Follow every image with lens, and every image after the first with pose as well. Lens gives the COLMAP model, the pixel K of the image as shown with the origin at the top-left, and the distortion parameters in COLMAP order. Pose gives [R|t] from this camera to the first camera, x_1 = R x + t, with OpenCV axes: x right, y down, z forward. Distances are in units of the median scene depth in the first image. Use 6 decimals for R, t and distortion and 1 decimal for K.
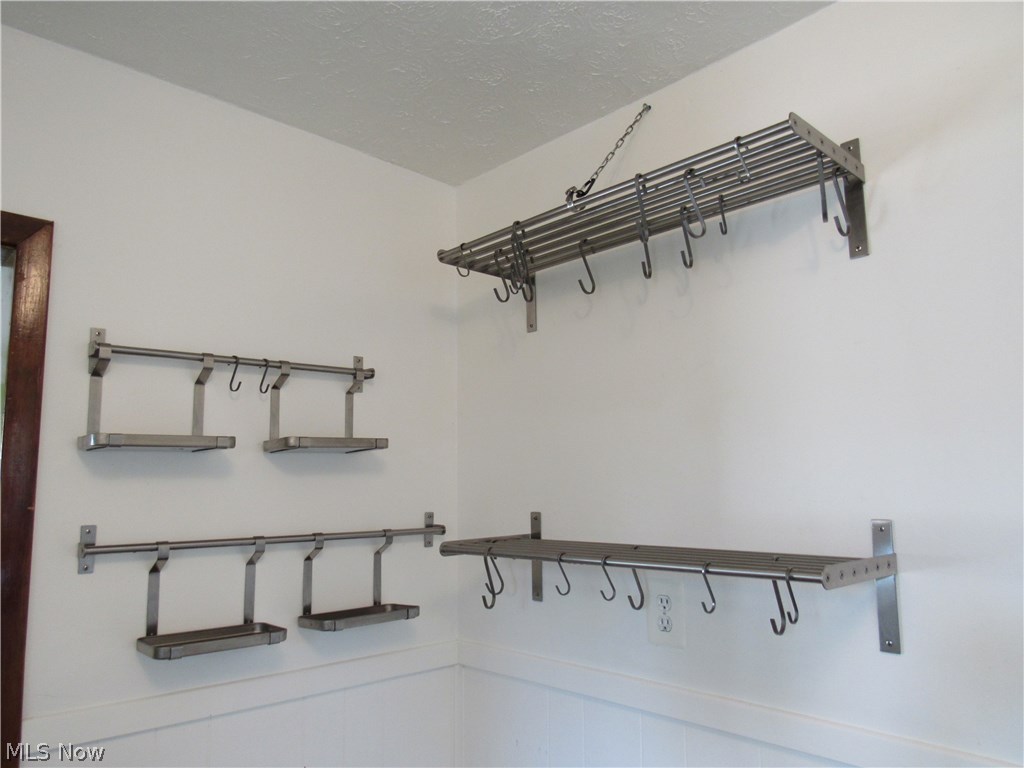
lens RADIAL K [[742.7, 0, 501.7], [0, 742.7, 391.1], [0, 0, 1]] dist [0.004026, 0.010803]
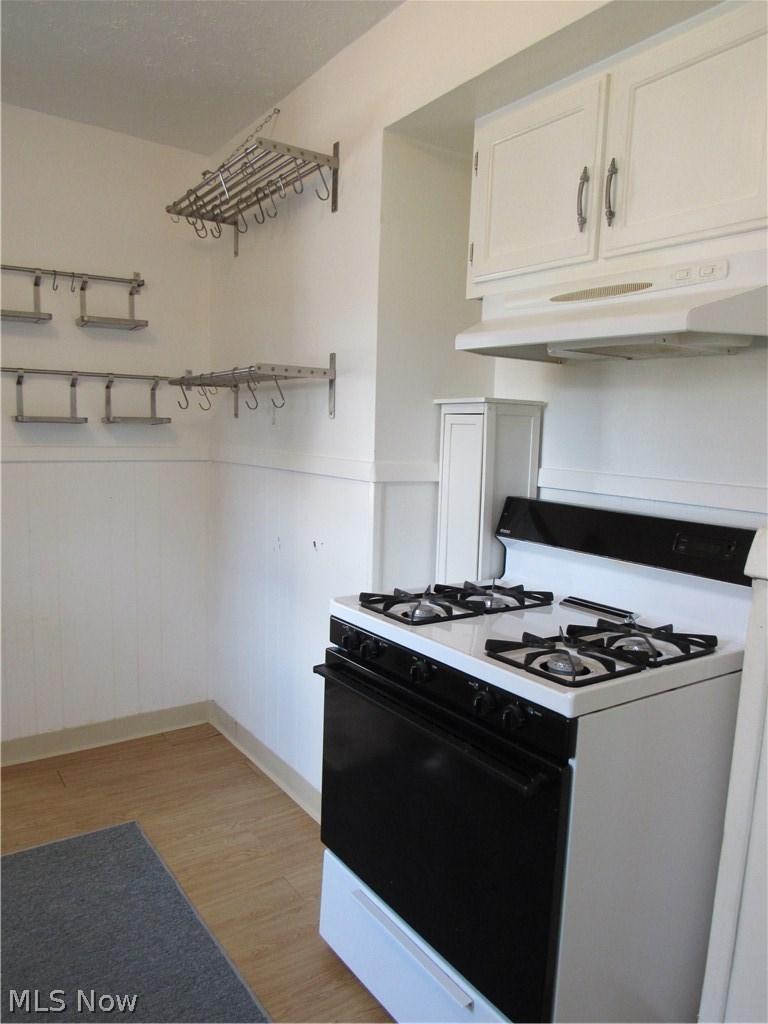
lens RADIAL K [[742.7, 0, 391.2], [0, 742.7, 502.6], [0, 0, 1]] dist [0.004026, 0.010803]
pose [[0.987282, 0.048679, -0.151343, 0.729068], [-0.013310, 0.973935, 0.226435, 0.080245], [0.158421, -0.221541, 0.962197, -0.716650]]
